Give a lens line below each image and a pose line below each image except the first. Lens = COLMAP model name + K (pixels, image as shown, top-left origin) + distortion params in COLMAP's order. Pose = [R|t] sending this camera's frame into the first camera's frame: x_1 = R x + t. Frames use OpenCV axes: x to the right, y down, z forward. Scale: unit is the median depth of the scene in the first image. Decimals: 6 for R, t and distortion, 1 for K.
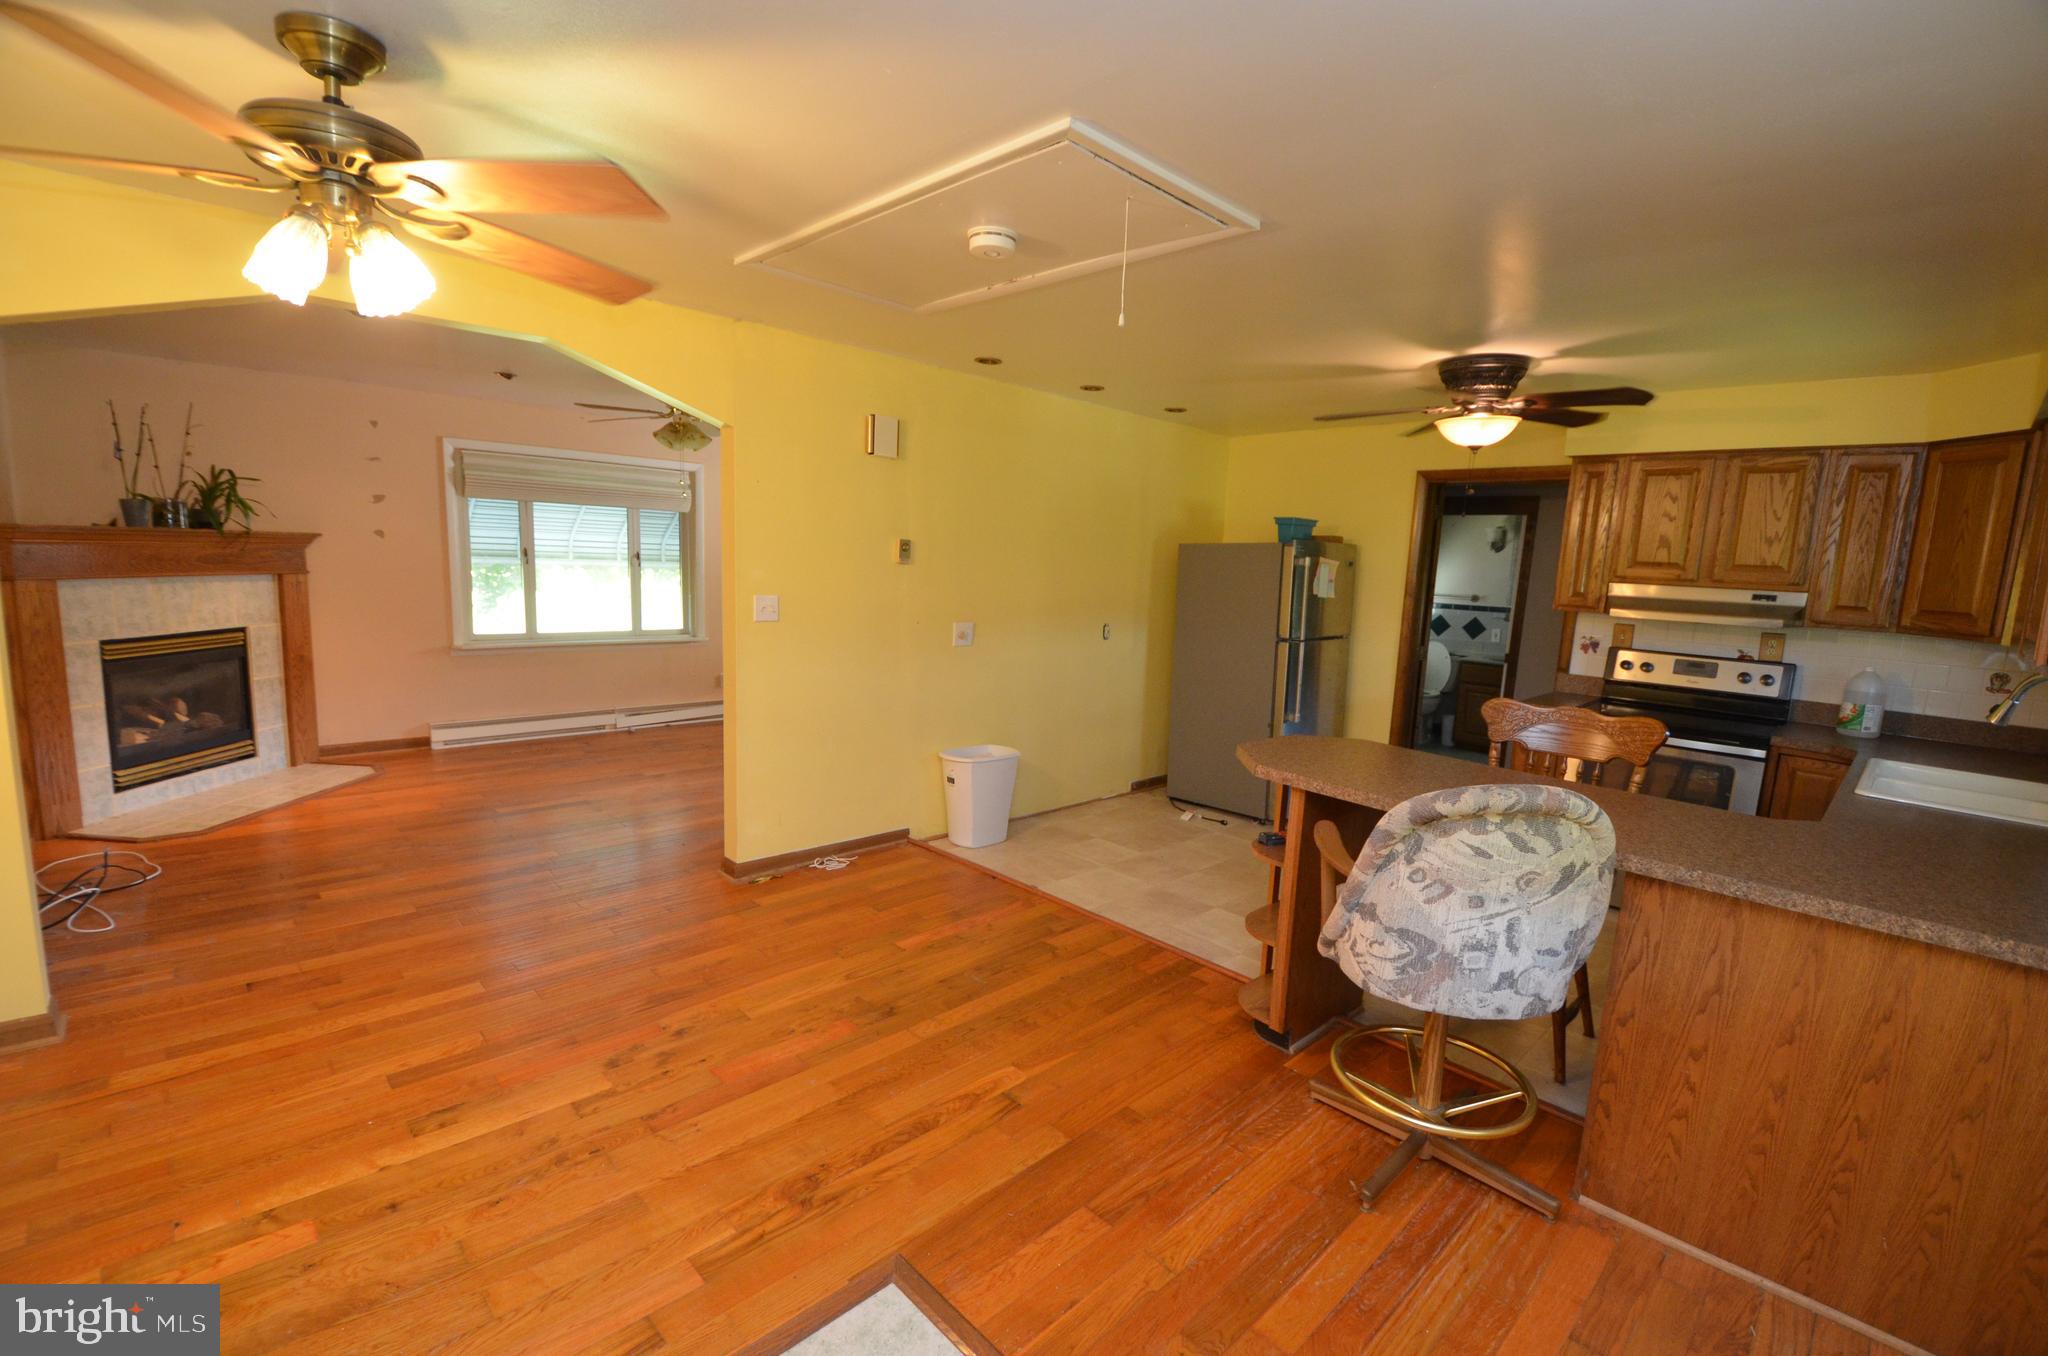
lens RADIAL K [[889.0, 0, 1026.9], [0, 889.0, 688.1], [0, 0, 1]] dist [0.018168, -0.025487]
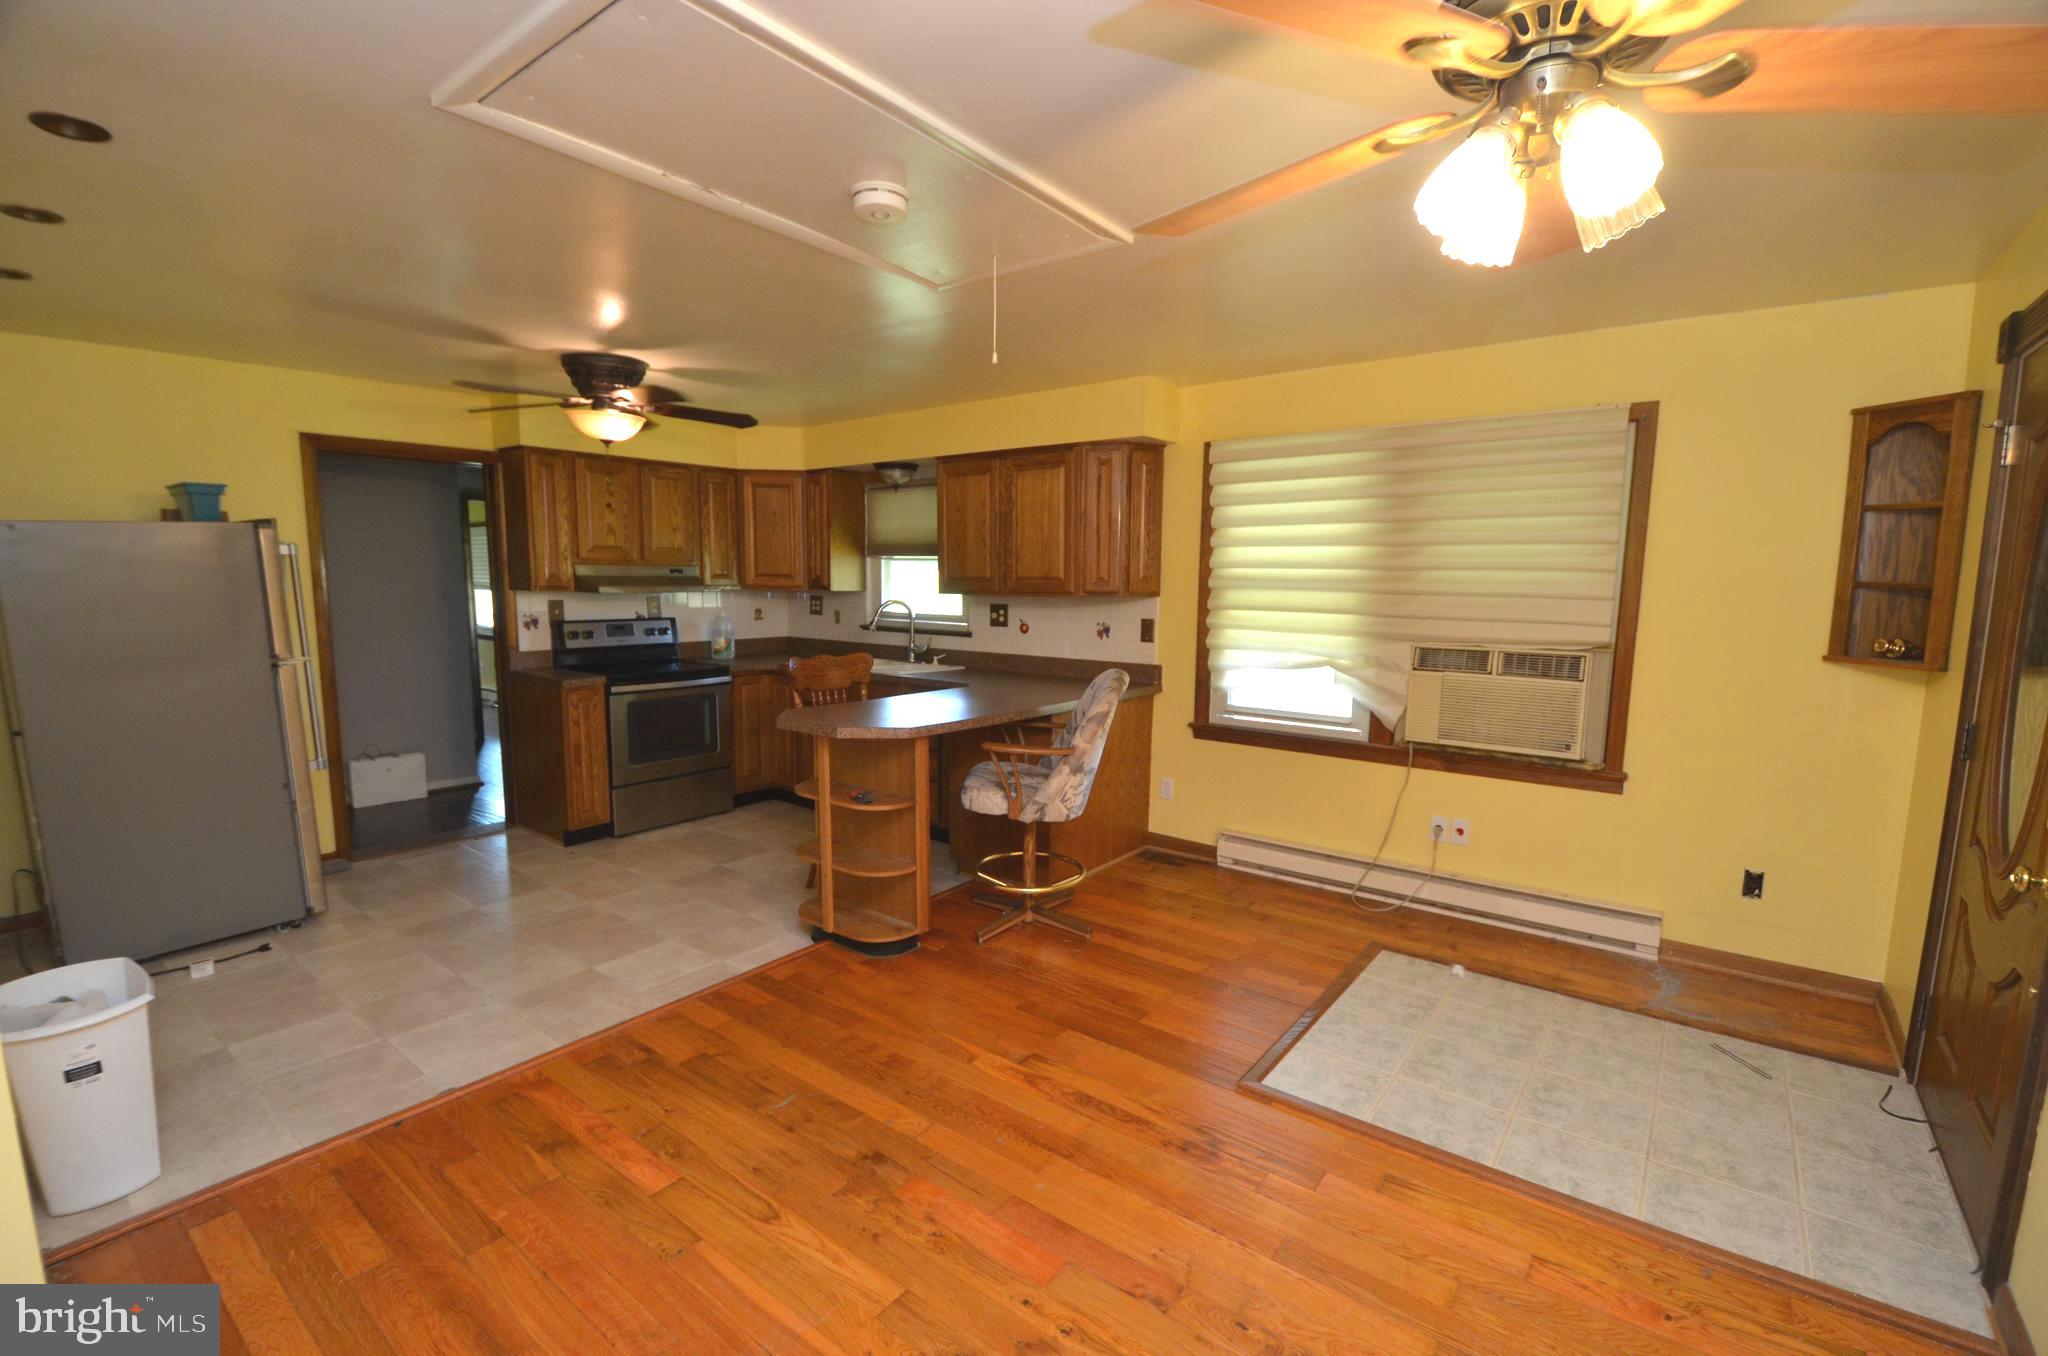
lens RADIAL K [[889.0, 0, 1026.9], [0, 889.0, 688.1], [0, 0, 1]] dist [0.018168, -0.025487]
pose [[-0.148200, -0.171696, 0.973939, -0.544355], [0.127993, 0.973201, 0.191042, -0.103917], [-0.980640, 0.152970, -0.122253, 0.573953]]
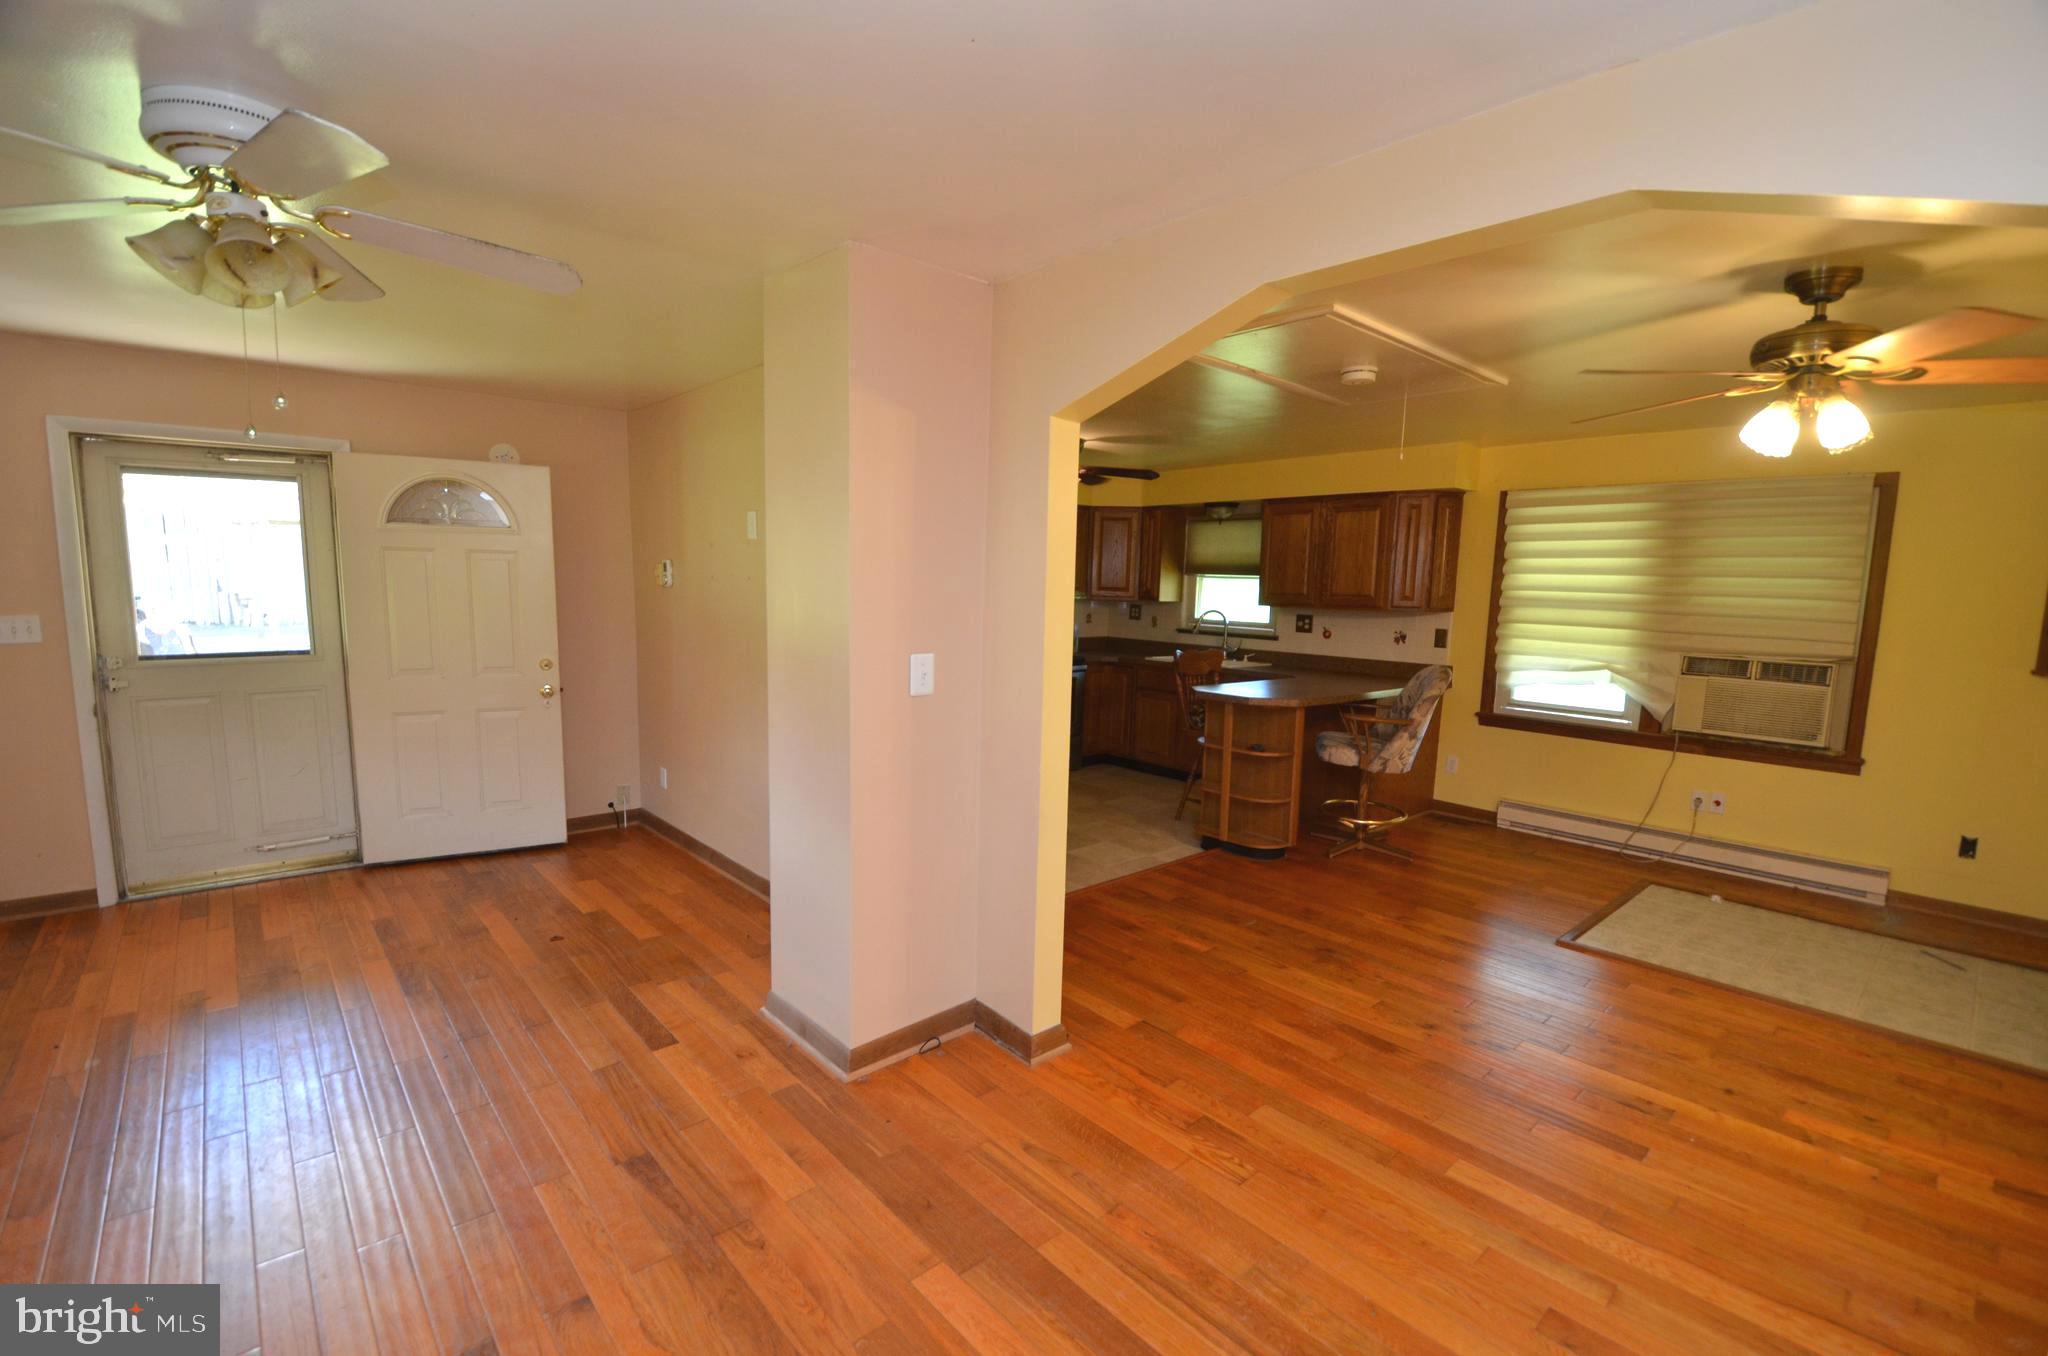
lens RADIAL K [[889.0, 0, 1026.9], [0, 889.0, 688.1], [0, 0, 1]] dist [0.018168, -0.025487]
pose [[0.039053, -0.165717, 0.985400, -0.867550], [0.122953, 0.979455, 0.159844, -0.165234], [-0.991644, 0.114915, 0.058626, 0.831883]]
